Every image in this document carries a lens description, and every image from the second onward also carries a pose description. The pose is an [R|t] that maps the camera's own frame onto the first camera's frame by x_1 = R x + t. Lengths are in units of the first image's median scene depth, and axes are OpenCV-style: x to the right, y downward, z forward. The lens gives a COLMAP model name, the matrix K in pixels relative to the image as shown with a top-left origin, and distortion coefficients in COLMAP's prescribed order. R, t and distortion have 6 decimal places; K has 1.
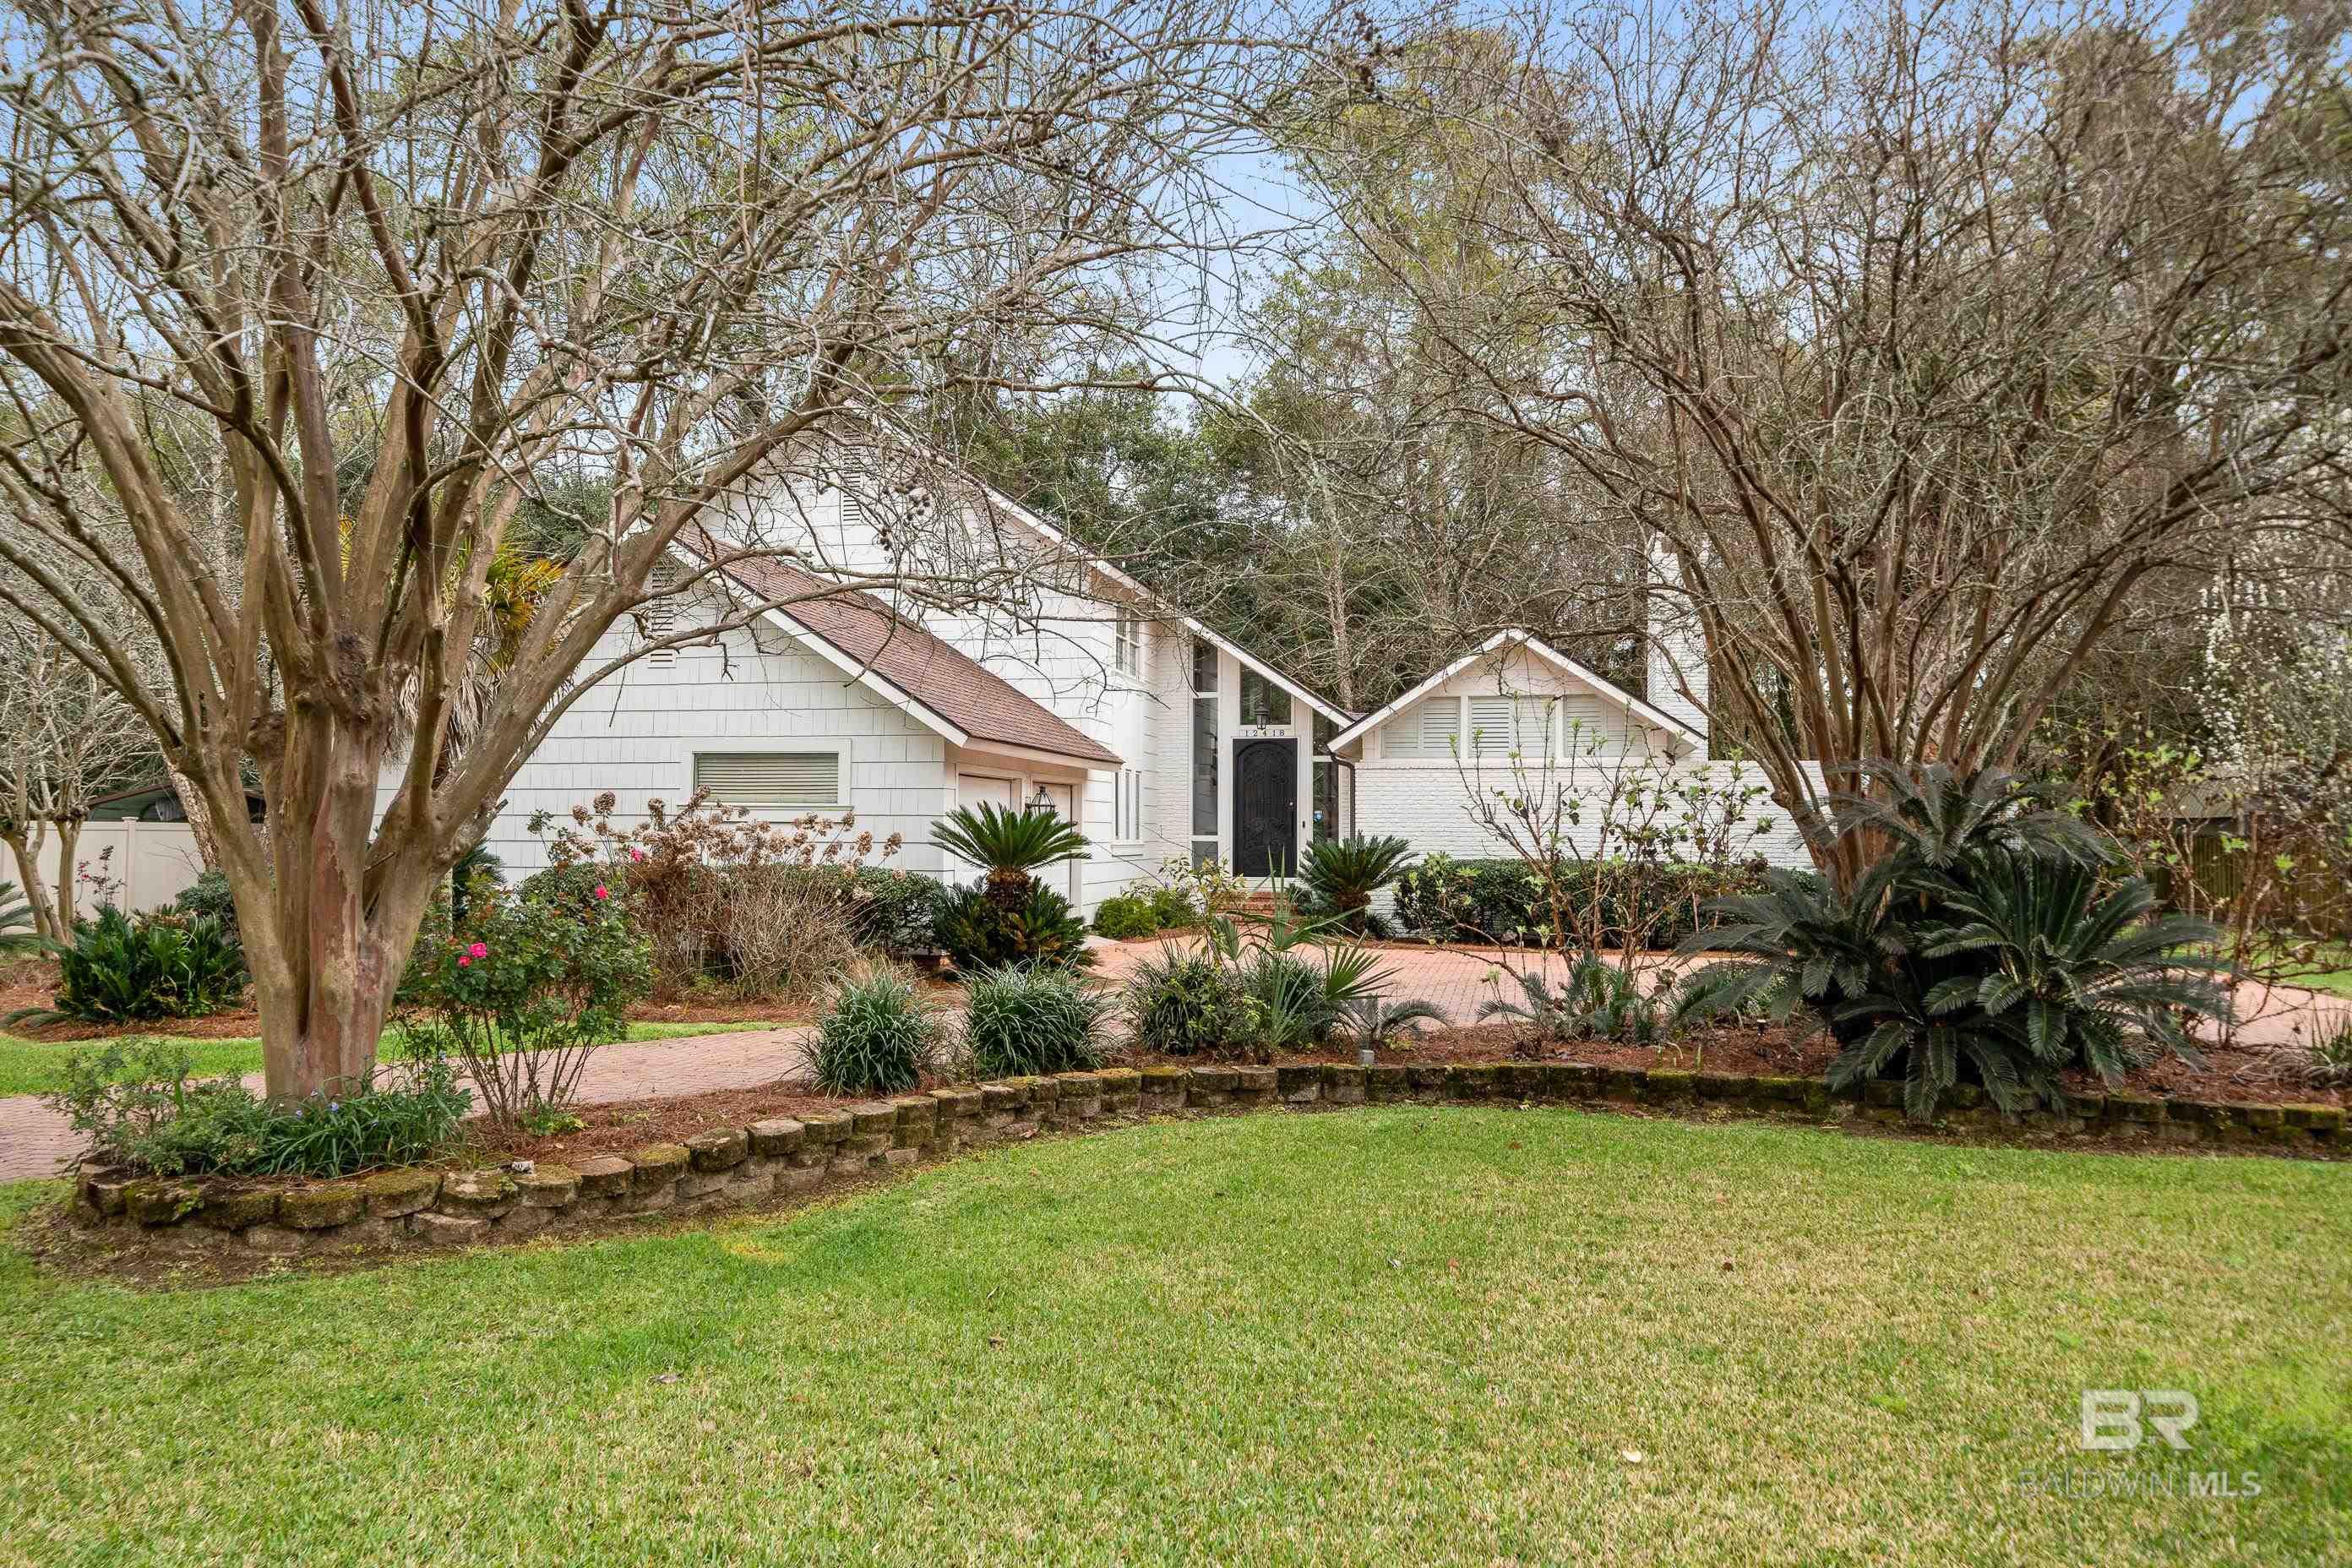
lens RADIAL K [[1597.0, 0, 1166.5], [0, 1597.0, 830.8], [0, 0, 1]] dist [-0.001075, 0.001178]
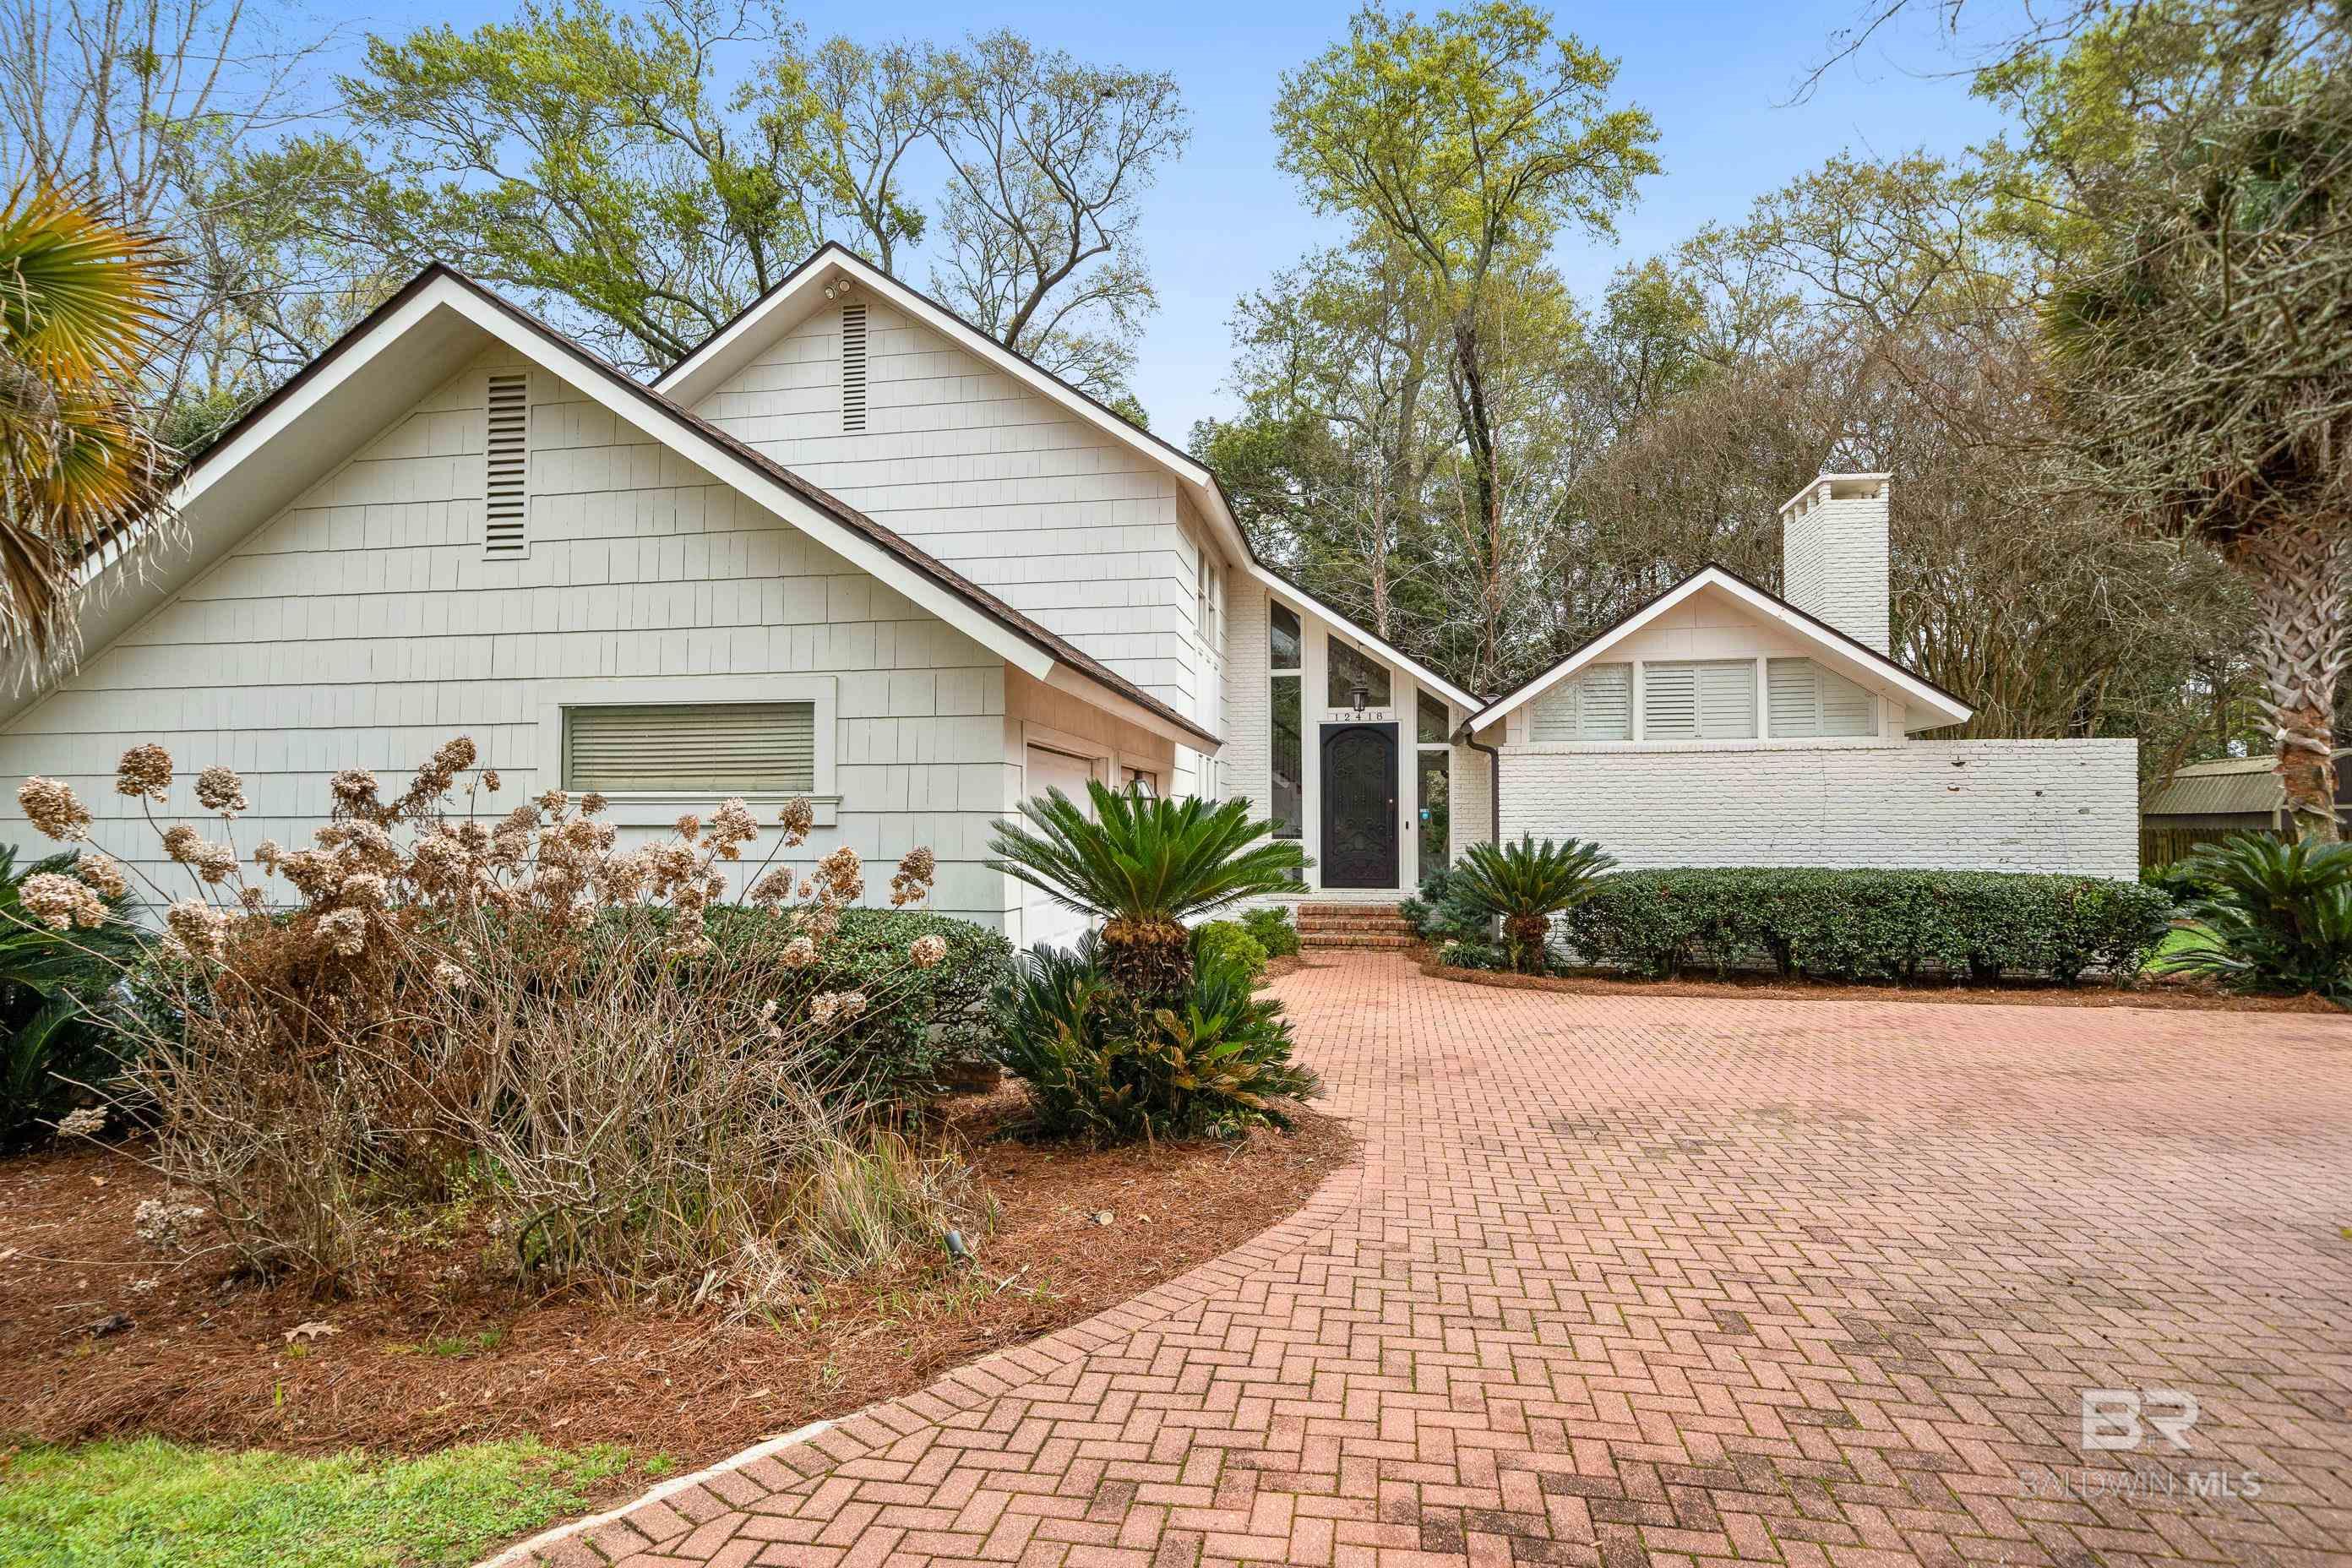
lens RADIAL K [[1224.2, 0, 1169.5], [0, 1224.2, 804.9], [0, 0, 1]] dist [-0.001317, -0.000150]
pose [[0.999247, -0.006872, 0.038186, -0.075494], [0.007759, 0.999703, -0.023107, -0.001152], [-0.038016, 0.023386, 0.999003, 0.440059]]
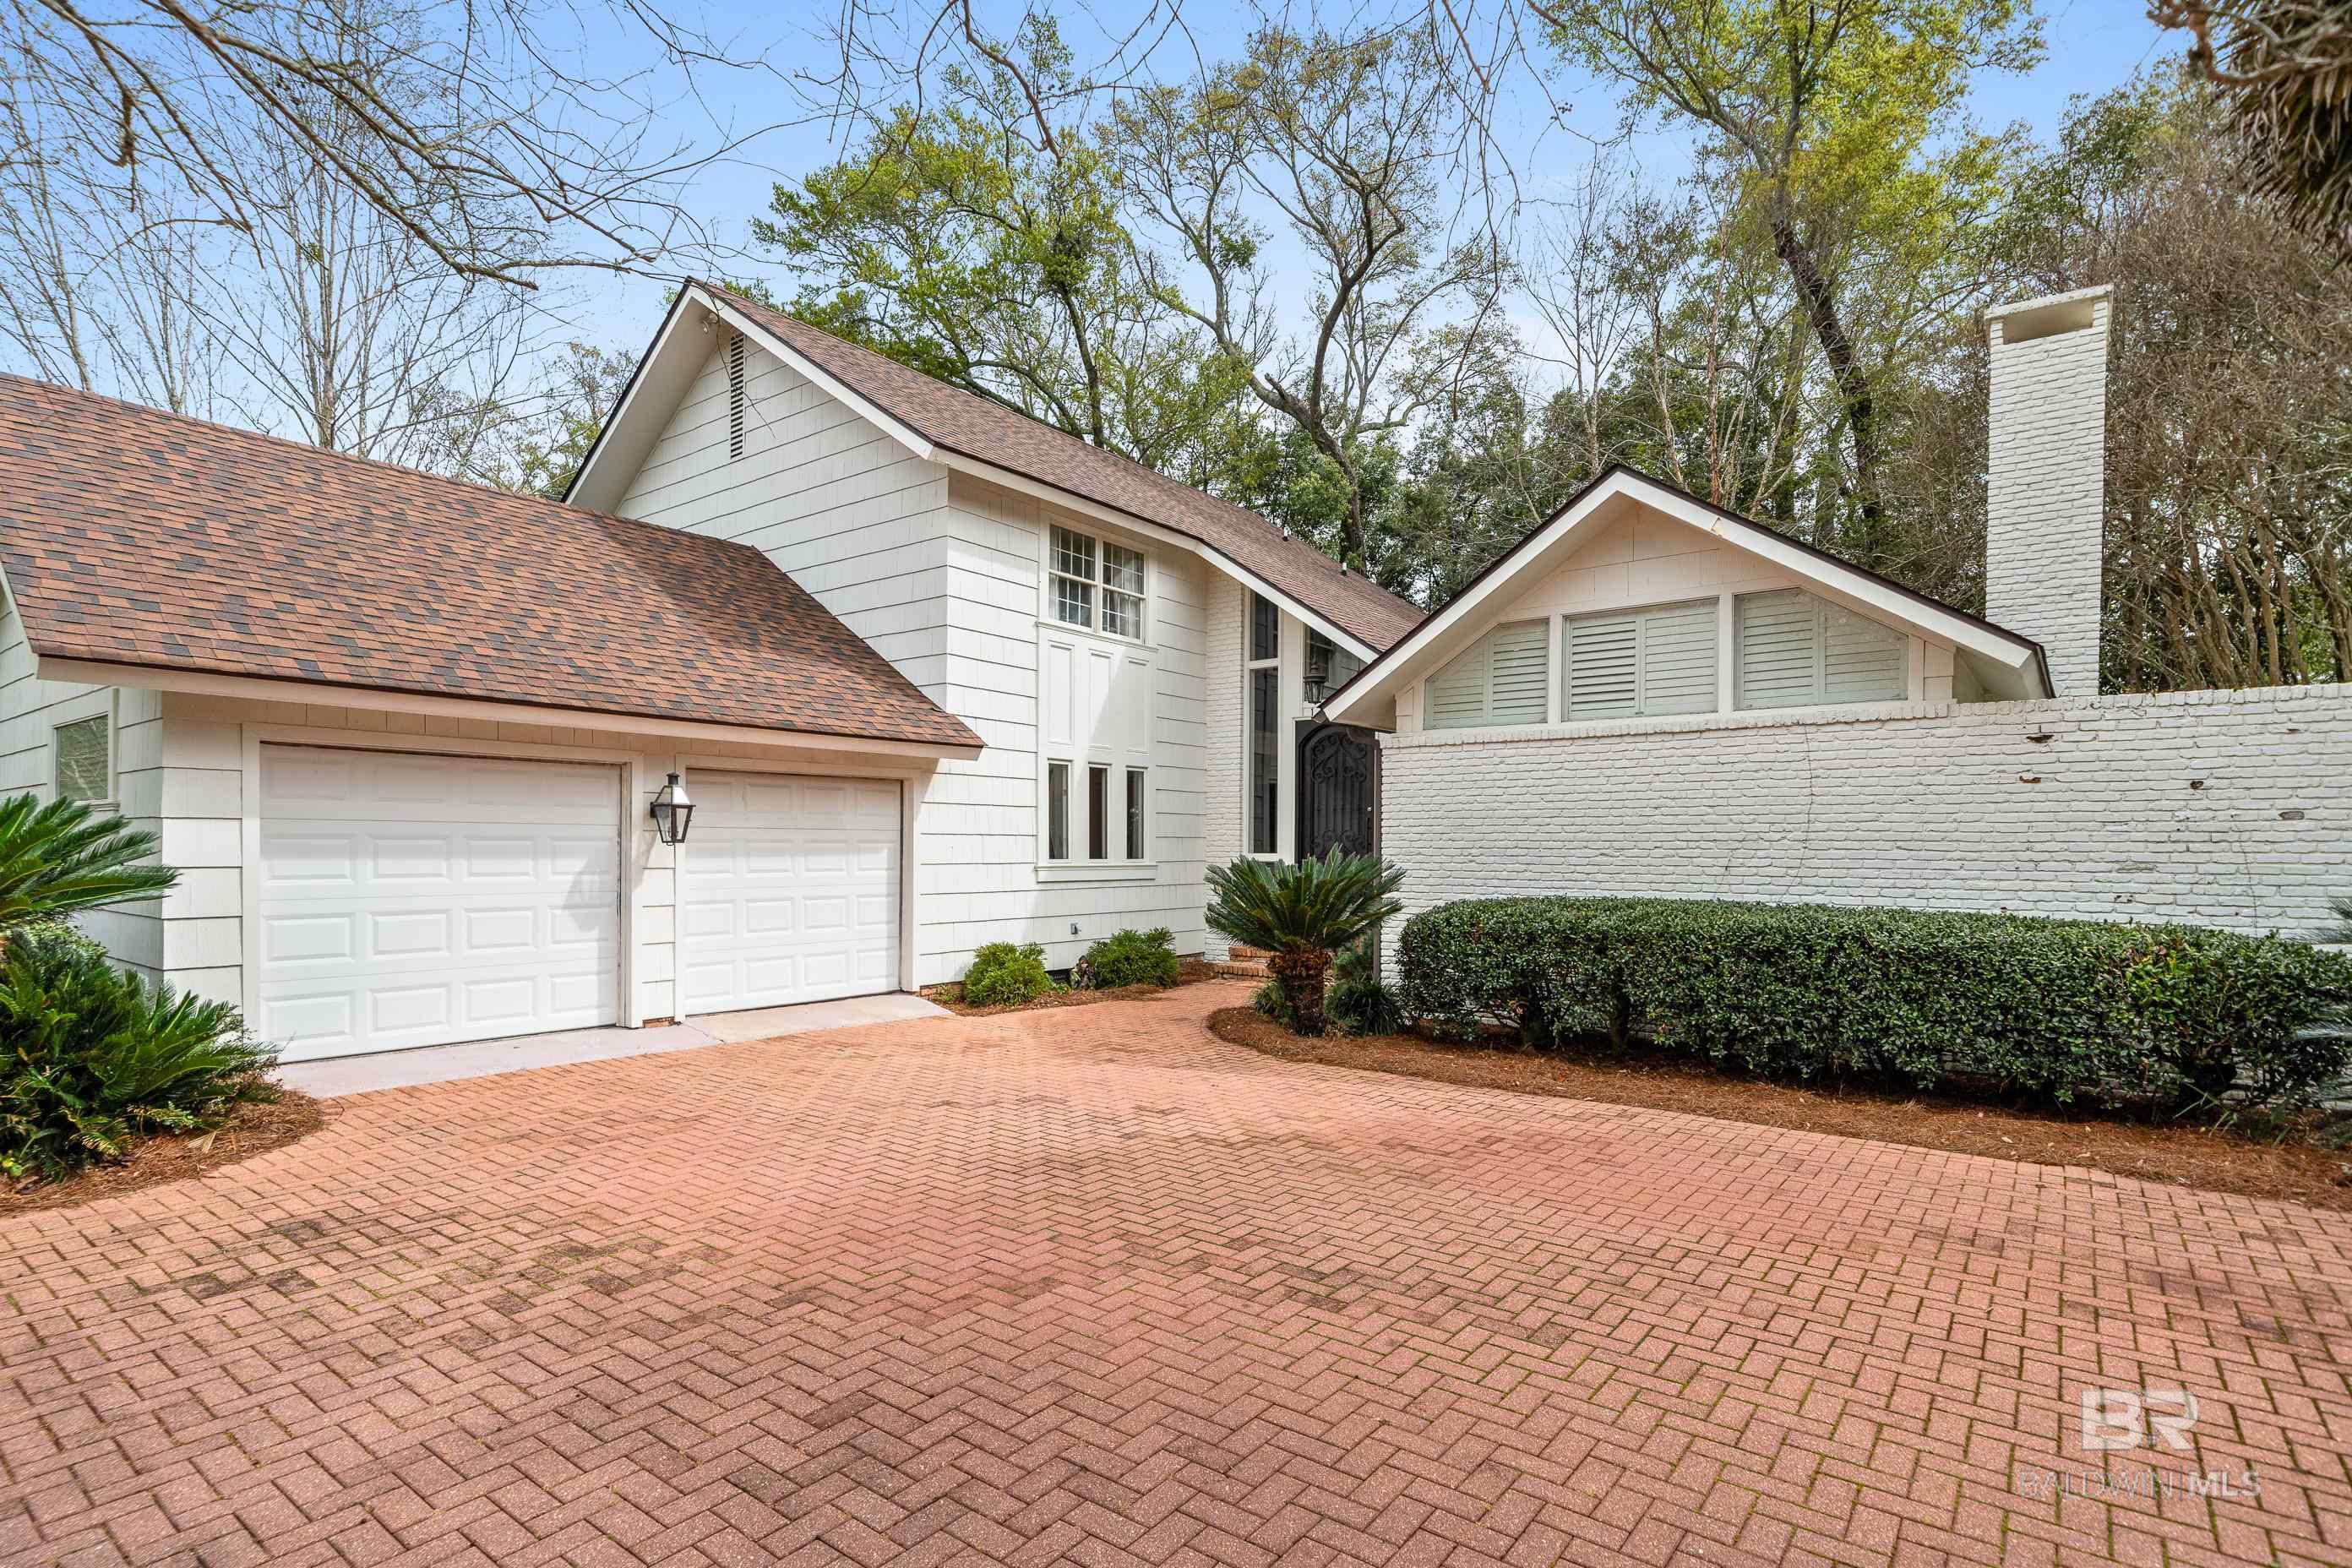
lens RADIAL K [[1163.2, 0, 1174.0], [0, 1163.2, 842.6], [0, 0, 1]] dist [0.000619, 0.000182]
pose [[0.904237, -0.002238, -0.427024, 0.263630], [-0.000488, 0.999980, -0.006275, 0.001452], [0.427030, 0.005883, 0.904218, 0.606084]]
